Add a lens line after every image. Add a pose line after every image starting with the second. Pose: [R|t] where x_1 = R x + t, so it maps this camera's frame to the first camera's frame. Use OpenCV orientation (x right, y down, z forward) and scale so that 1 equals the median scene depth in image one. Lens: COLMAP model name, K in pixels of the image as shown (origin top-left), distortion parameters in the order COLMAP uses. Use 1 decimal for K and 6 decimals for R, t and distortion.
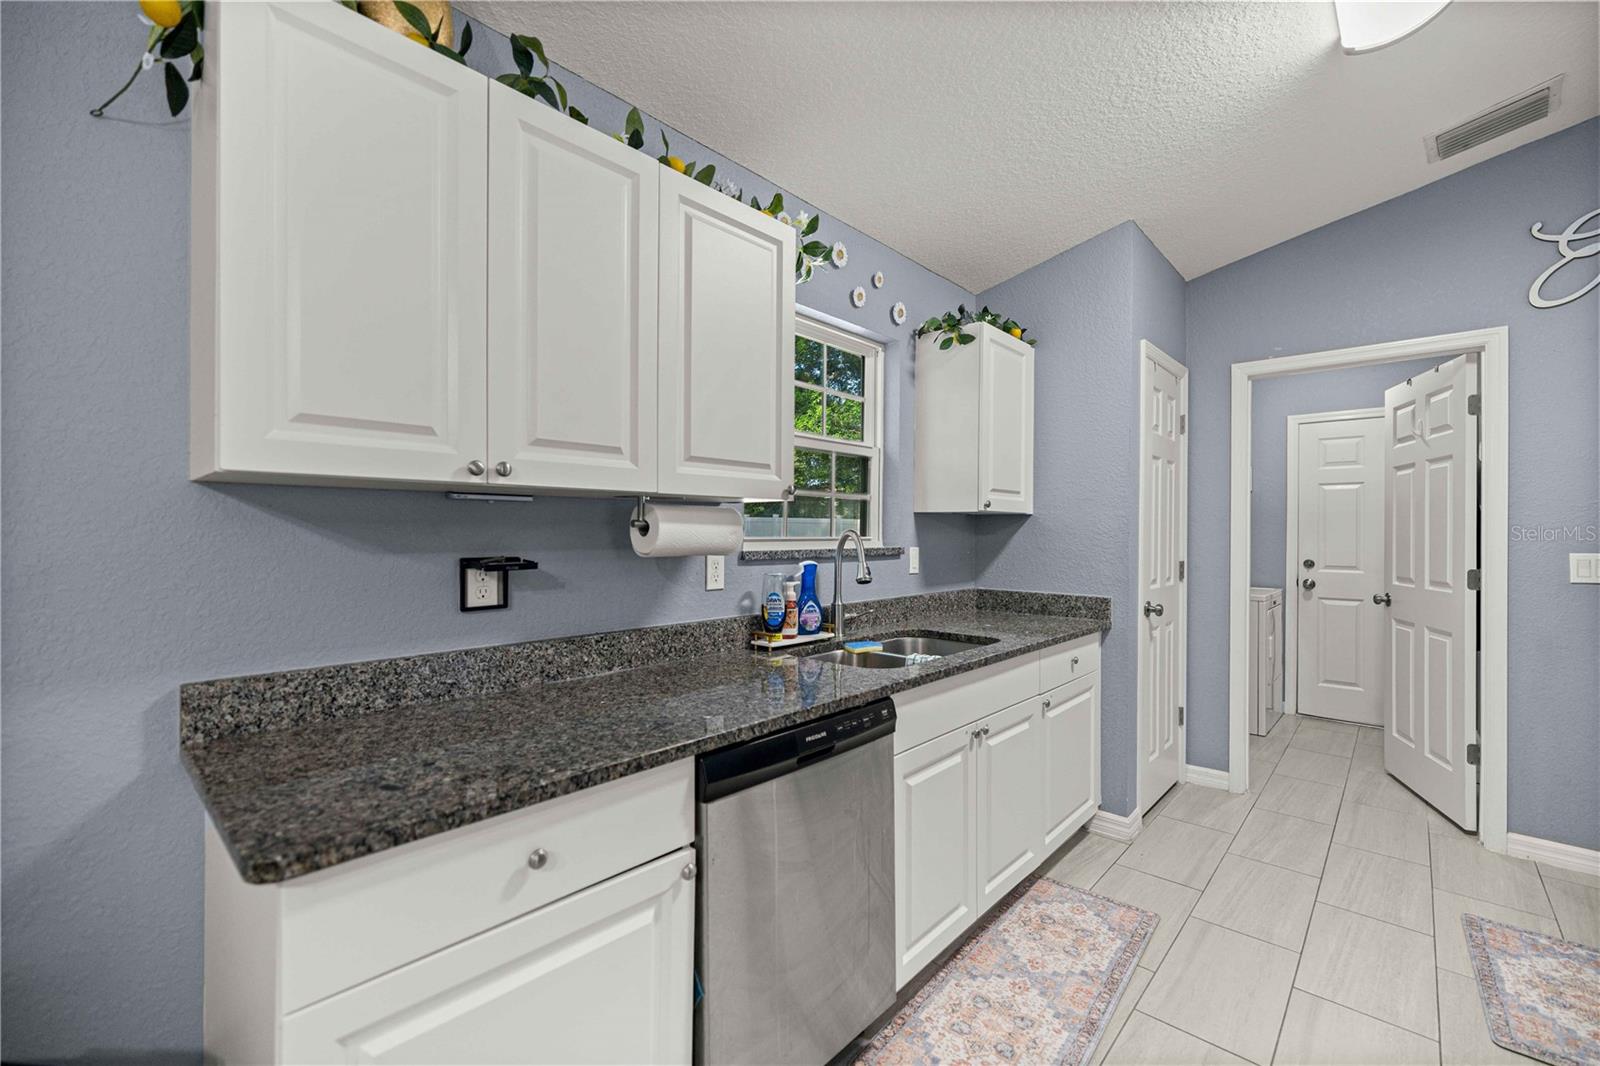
lens RADIAL K [[682.0, 0, 800.0], [0, 682.0, 533.0], [0, 0, 1]] dist [0.000489, 0.000276]
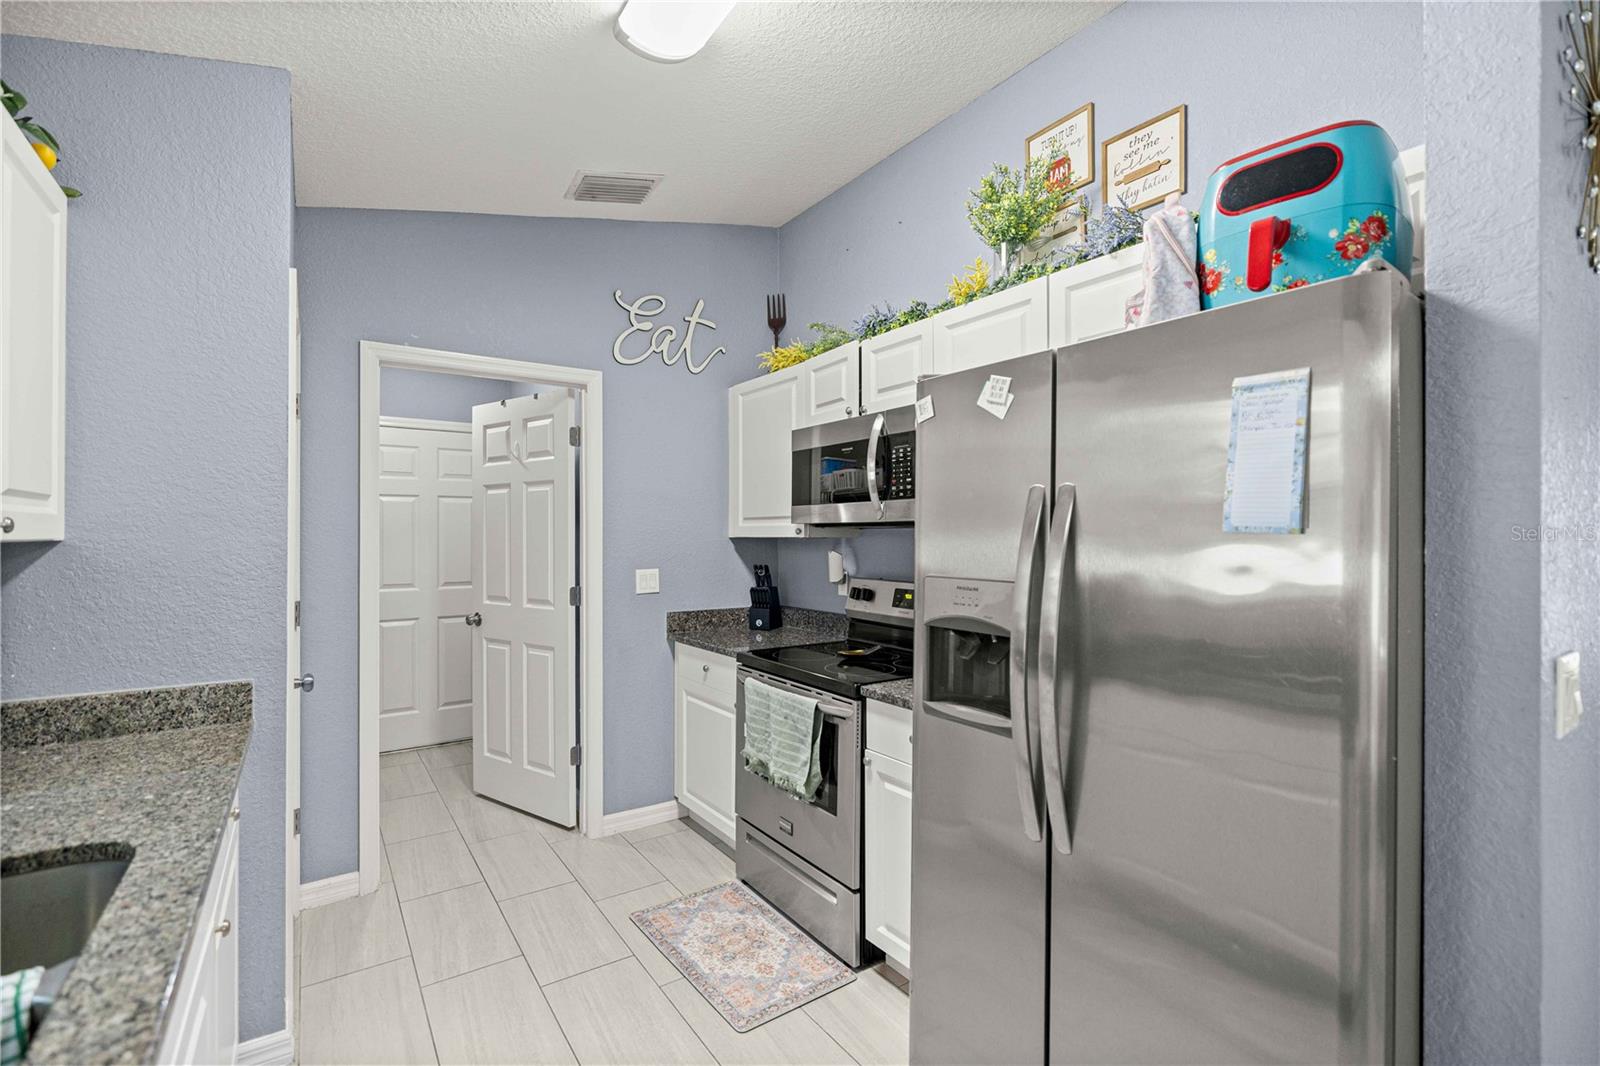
lens RADIAL K [[711.0, 0, 800.0], [0, 711.0, 533.0], [0, 0, 1]] dist [-0.004827, -0.000694]
pose [[0.227302, -0.002574, 0.973821, -0.041406], [0.003179, 0.999993, 0.001901, -0.035725], [-0.973819, 0.002664, 0.227308, 0.406513]]
